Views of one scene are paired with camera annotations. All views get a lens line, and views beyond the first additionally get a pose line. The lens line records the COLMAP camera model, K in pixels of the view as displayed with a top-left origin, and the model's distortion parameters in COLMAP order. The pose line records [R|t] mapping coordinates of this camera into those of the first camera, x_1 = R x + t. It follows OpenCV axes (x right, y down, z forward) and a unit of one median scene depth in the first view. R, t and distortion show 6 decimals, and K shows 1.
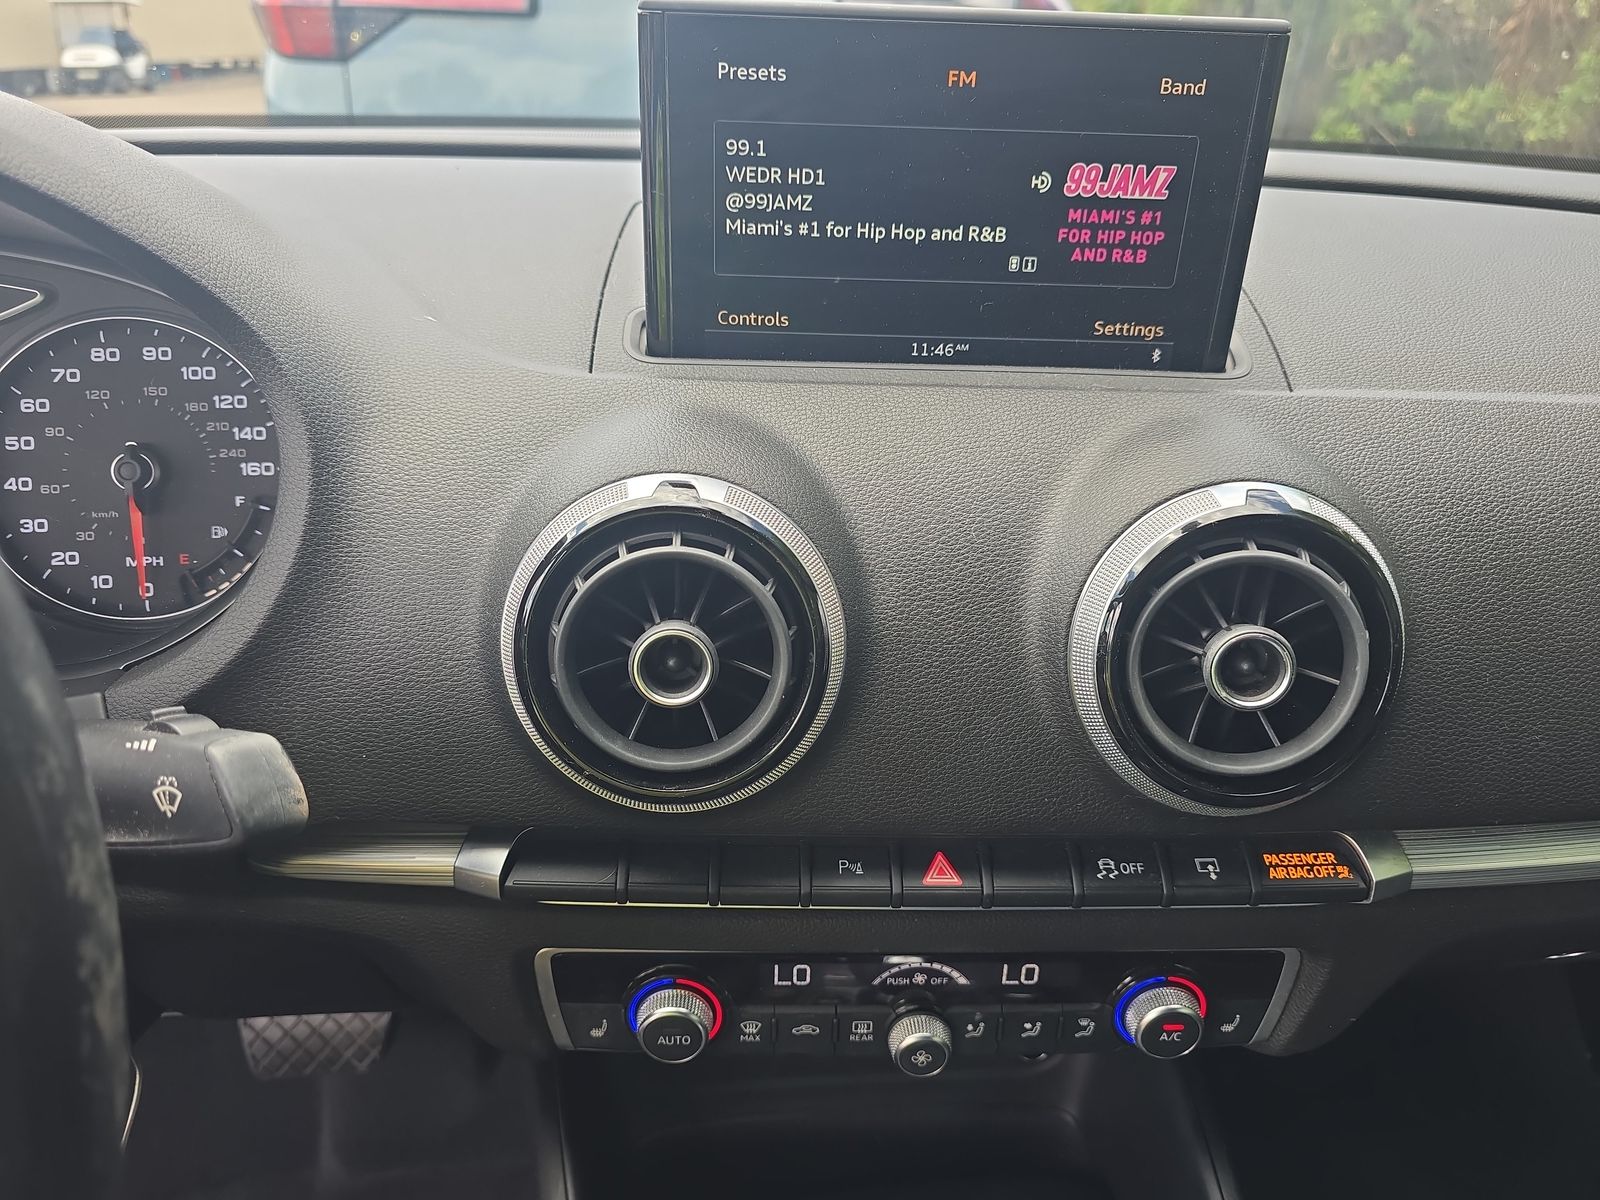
lens RADIAL K [[1099.0, 0, 799.3], [0, 1099.0, 615.2], [0, 0, 1]] dist [0.032831, -0.035543]
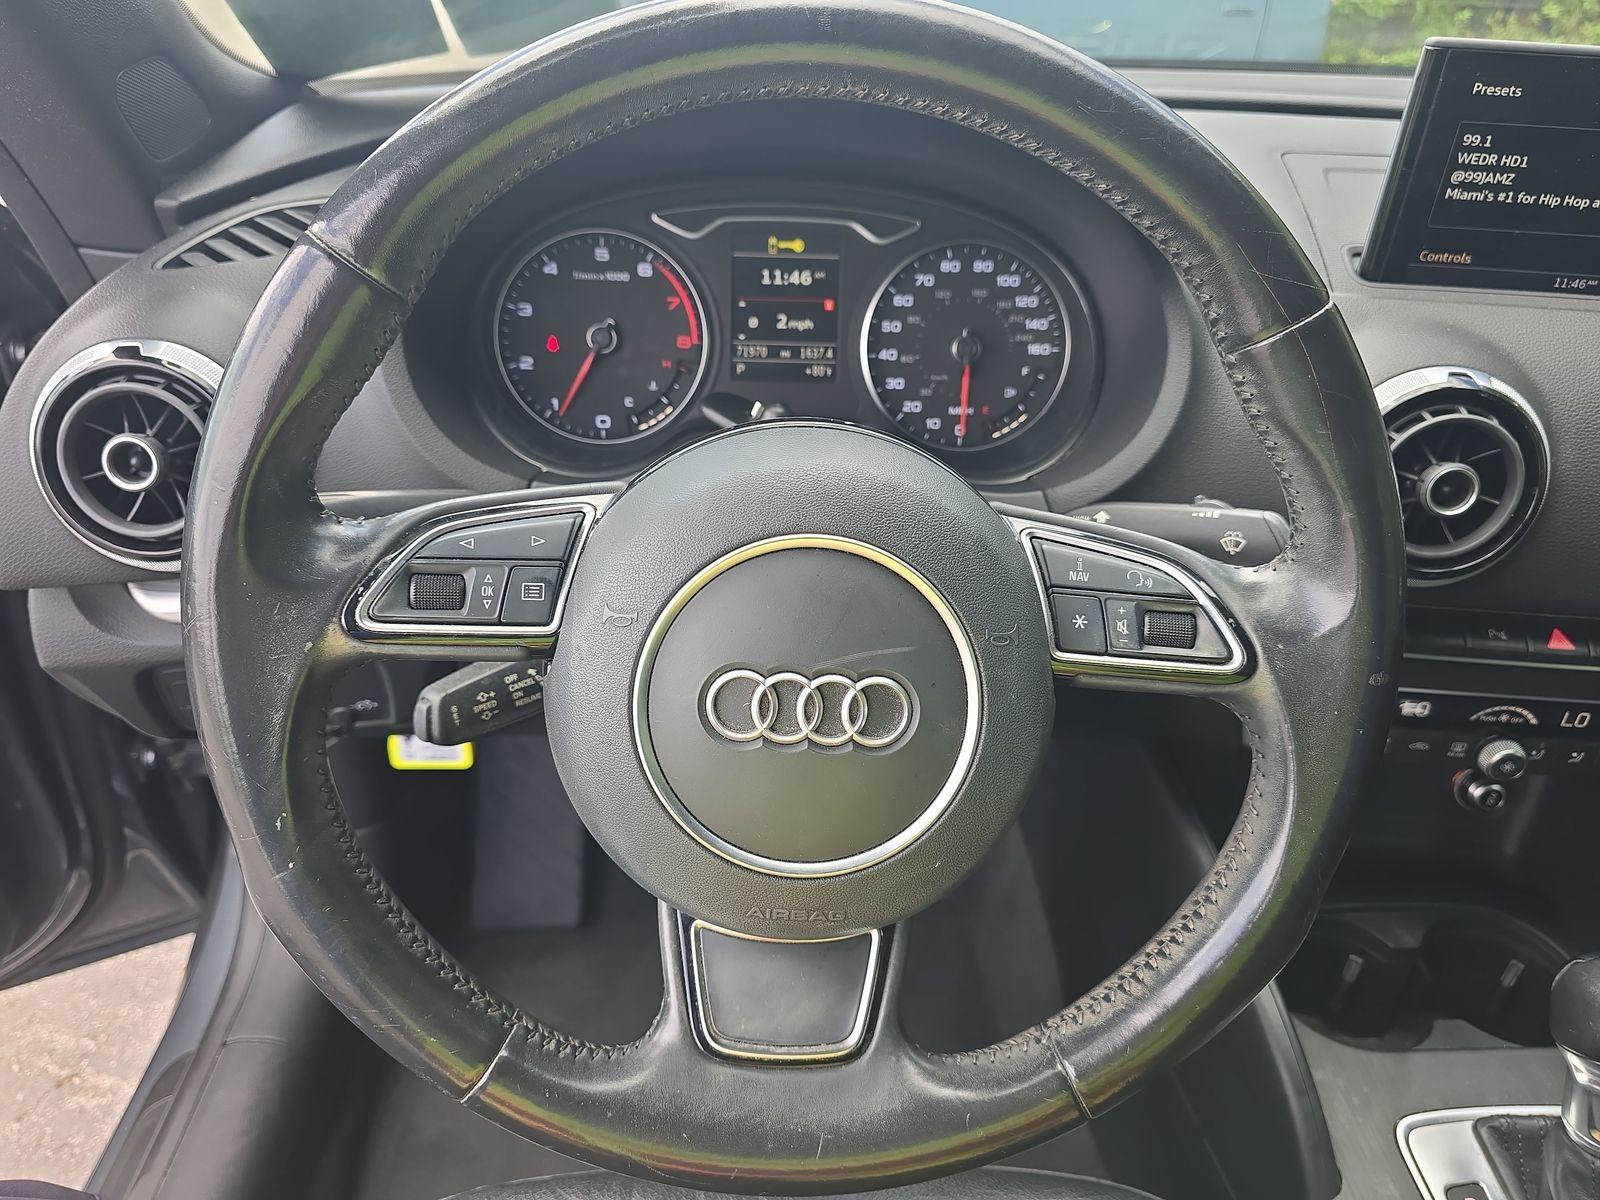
lens RADIAL K [[1099.0, 0, 797.8], [0, 1099.0, 610.1], [0, 0, 1]] dist [0.032831, -0.035543]
pose [[0.994833, 0.059906, -0.081968, -0.684162], [-0.051042, 0.993027, 0.106265, 0.072192], [0.087762, -0.101532, 0.990954, -0.514529]]
